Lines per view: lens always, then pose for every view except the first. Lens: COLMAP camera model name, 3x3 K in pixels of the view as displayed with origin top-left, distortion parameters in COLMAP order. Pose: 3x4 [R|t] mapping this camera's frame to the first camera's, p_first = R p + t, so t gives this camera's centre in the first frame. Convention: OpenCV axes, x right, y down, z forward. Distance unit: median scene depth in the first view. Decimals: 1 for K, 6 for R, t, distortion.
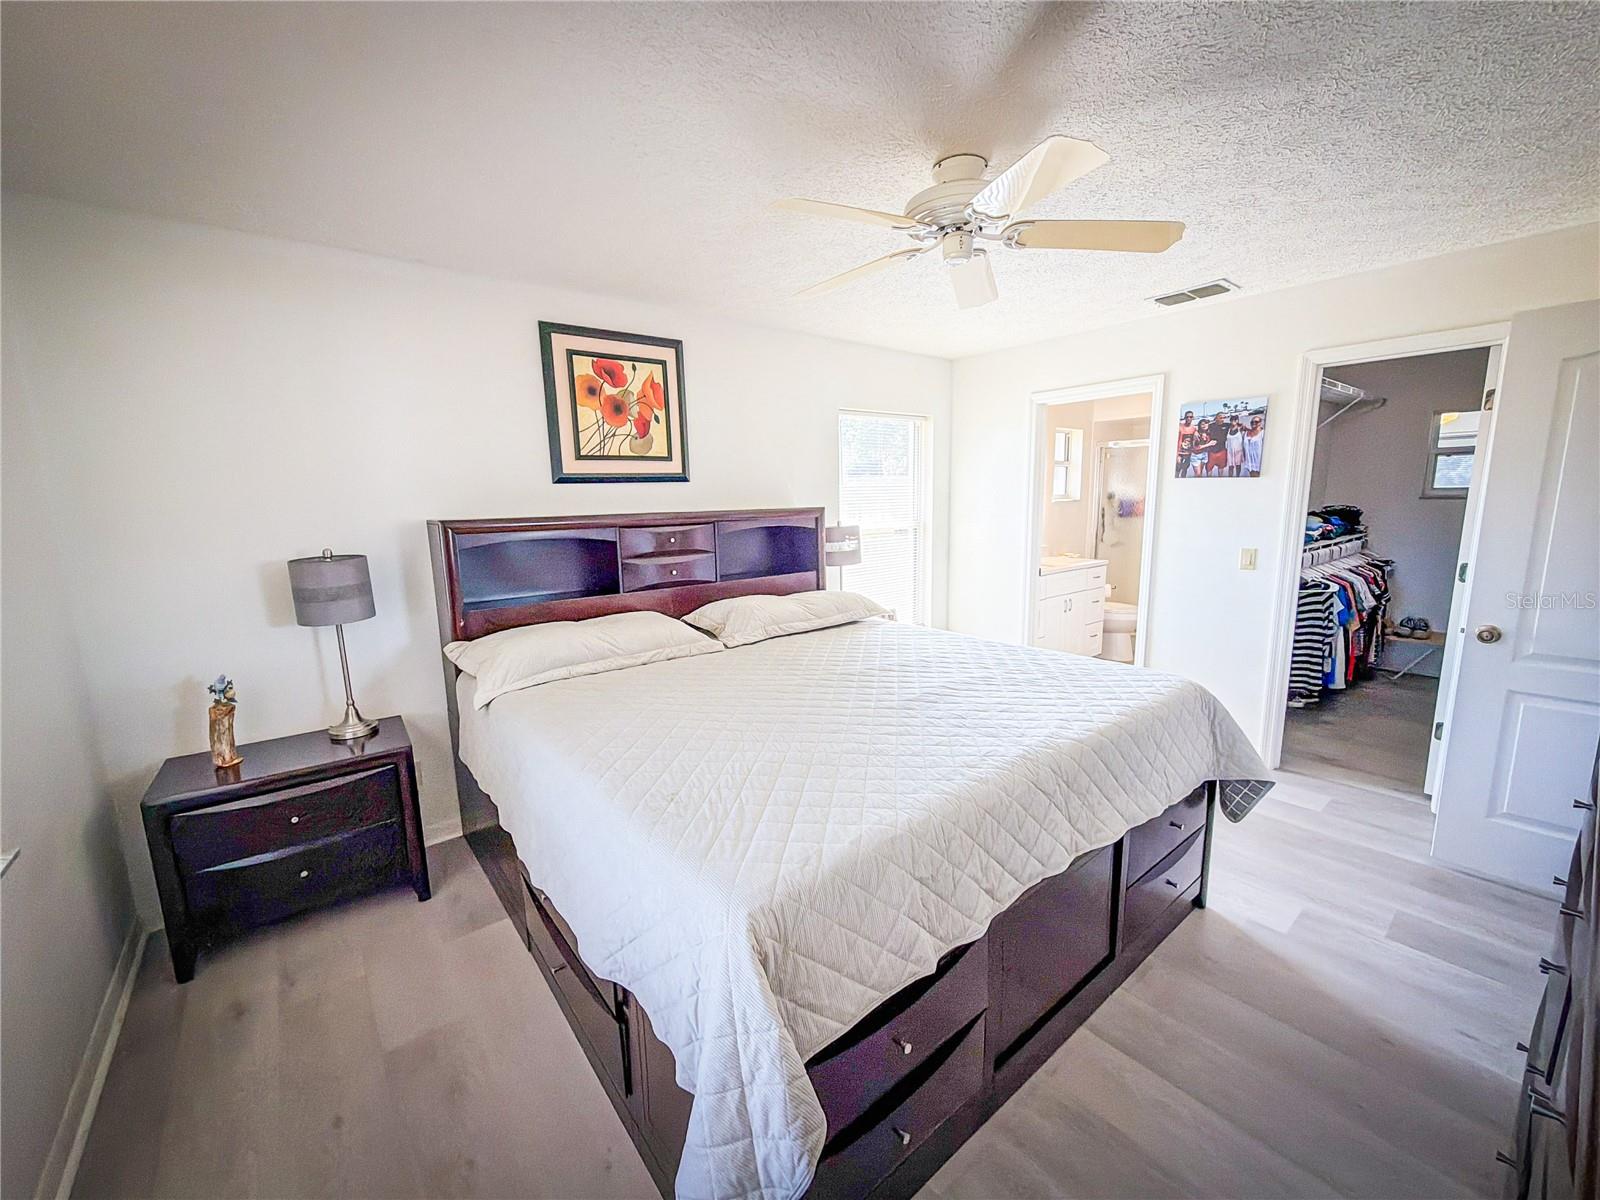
lens RADIAL K [[642.2, 0, 800.0], [0, 642.2, 600.0], [0, 0, 1]] dist [-0.001349, -0.000016]
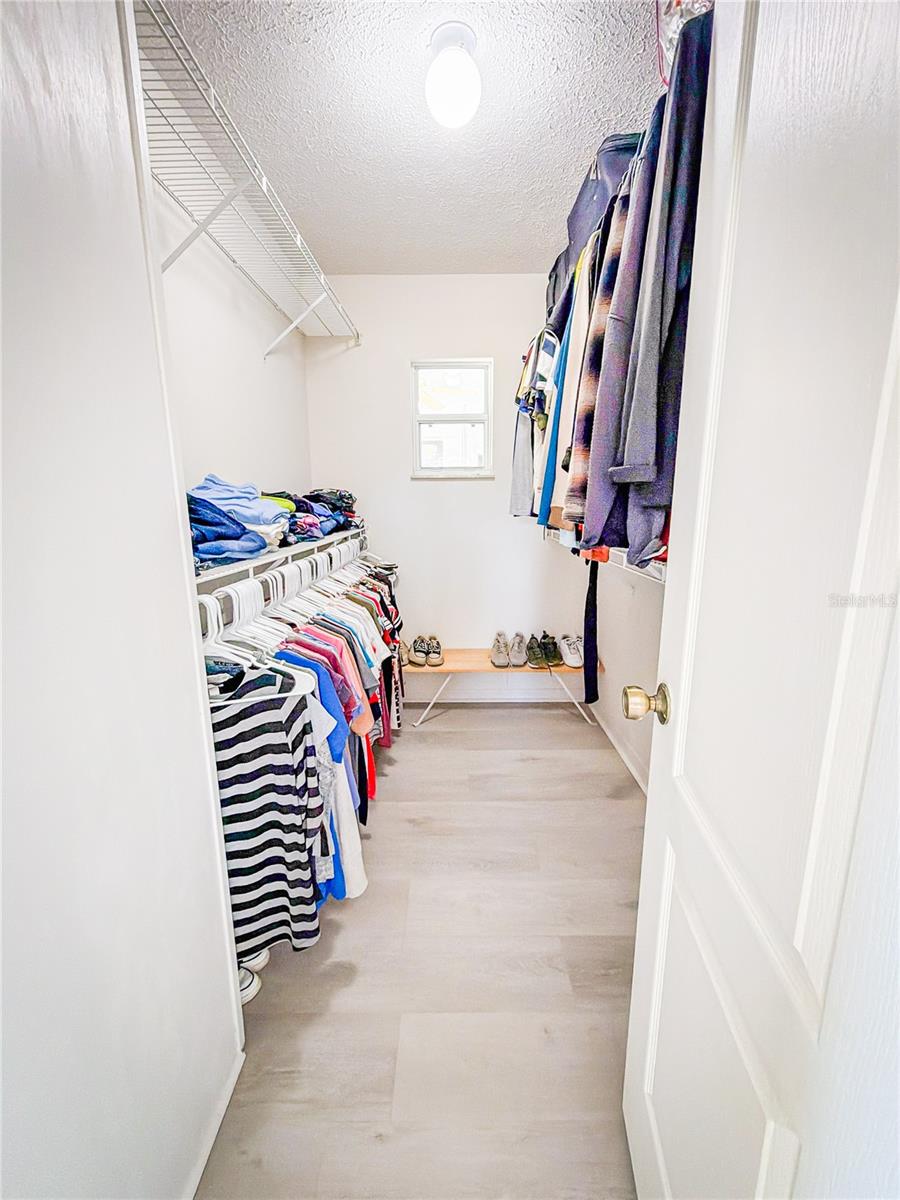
lens RADIAL K [[481.6, 0, 450.0], [0, 481.6, 600.0], [0, 0, 1]] dist [-0.001349, -0.000016]
pose [[0.631081, -0.139392, 0.763090, 0.605784], [0.118227, 0.989514, 0.082978, -0.067168], [-0.766654, 0.037852, 0.640943, 0.676899]]
